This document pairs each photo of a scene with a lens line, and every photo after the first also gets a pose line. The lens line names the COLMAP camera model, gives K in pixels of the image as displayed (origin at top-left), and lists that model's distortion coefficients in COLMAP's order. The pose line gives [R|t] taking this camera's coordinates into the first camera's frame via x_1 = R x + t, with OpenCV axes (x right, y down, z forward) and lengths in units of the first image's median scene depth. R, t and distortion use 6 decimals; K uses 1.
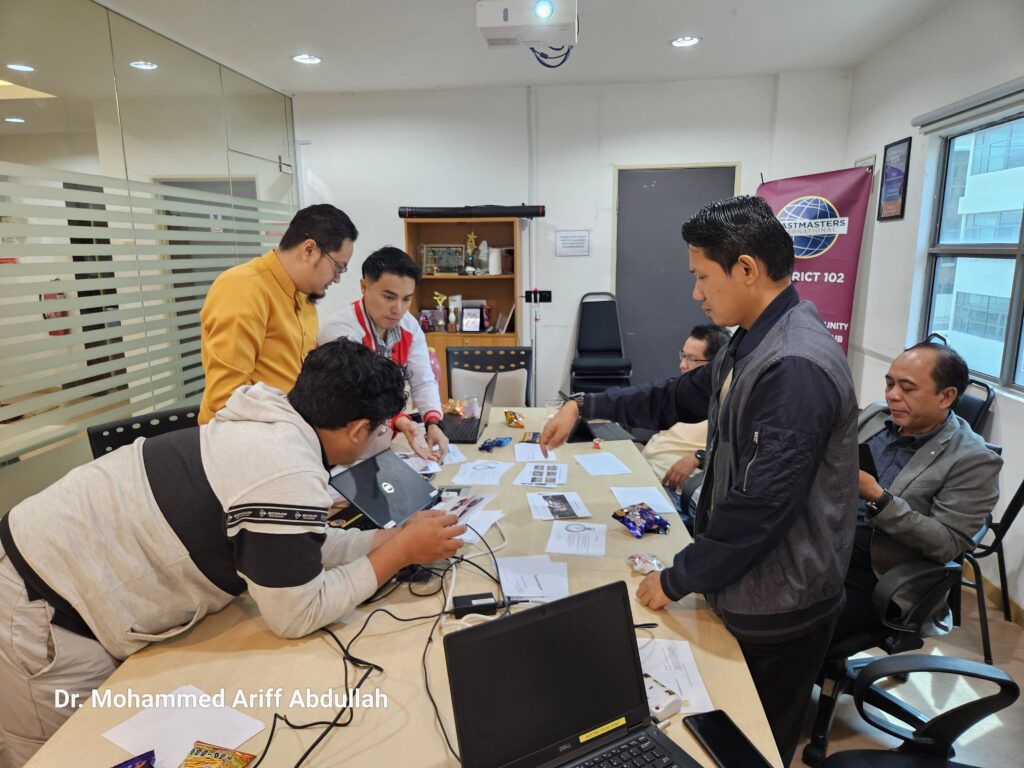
lens RADIAL K [[687.6, 0, 512.0], [0, 687.6, 384.0], [0, 0, 1]] dist [0.037239, -0.002017]
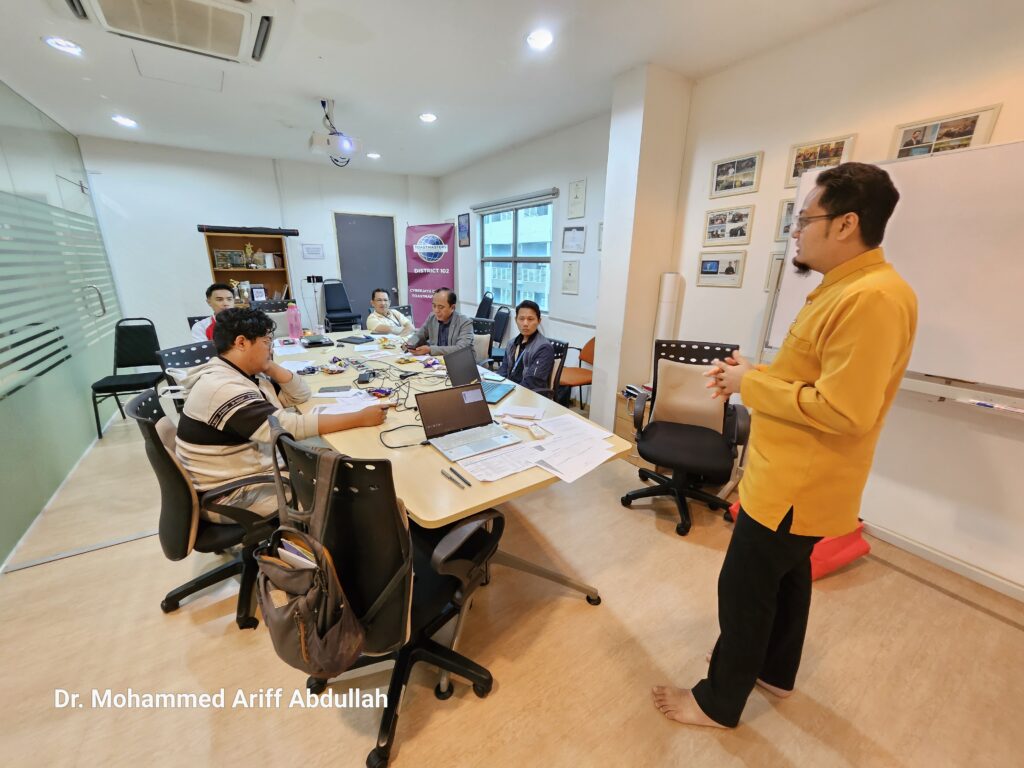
lens RADIAL K [[403.9, 0, 512.0], [0, 403.9, 384.0], [0, 0, 1]] dist [-0.000173, 0.000048]
pose [[0.769292, -0.168692, 0.616224, -0.240092], [0.104868, 0.984771, 0.138665, 0.051649], [-0.630232, -0.042052, 0.775268, -0.194353]]
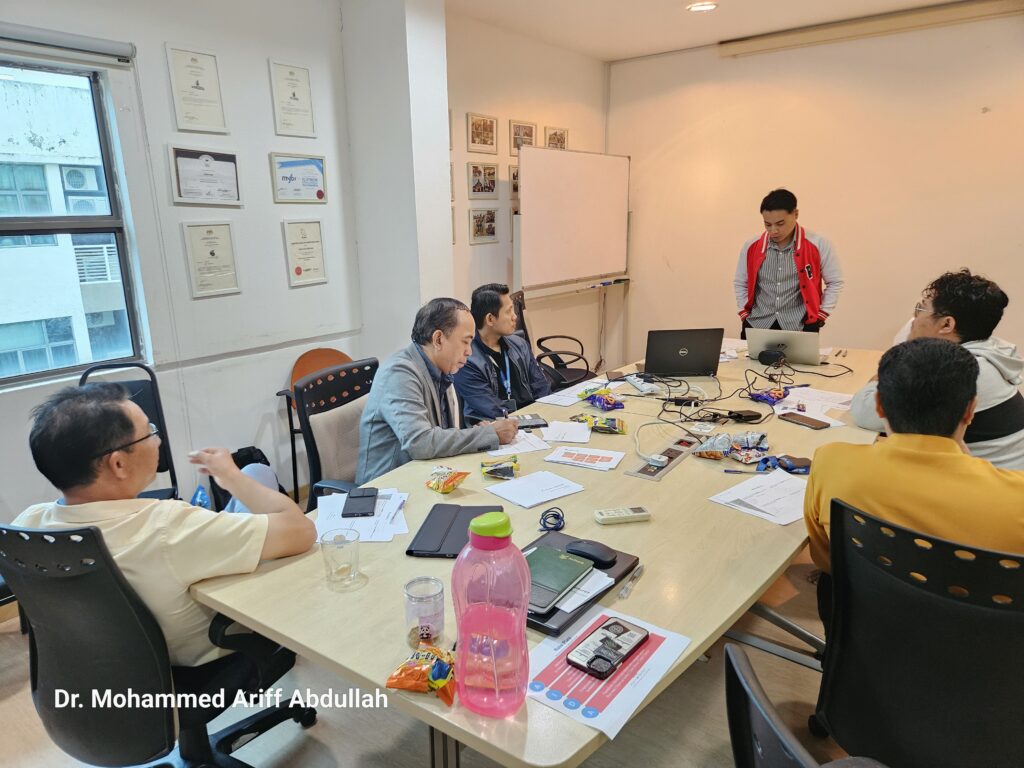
lens RADIAL K [[687.6, 0, 512.0], [0, 687.6, 384.0], [0, 0, 1]] dist [0.037239, -0.002017]
pose [[-0.861894, -0.095912, 0.497936, -0.170833], [0.127054, 0.909783, 0.395162, -0.162857], [-0.490914, 0.403852, -0.771950, 0.847281]]
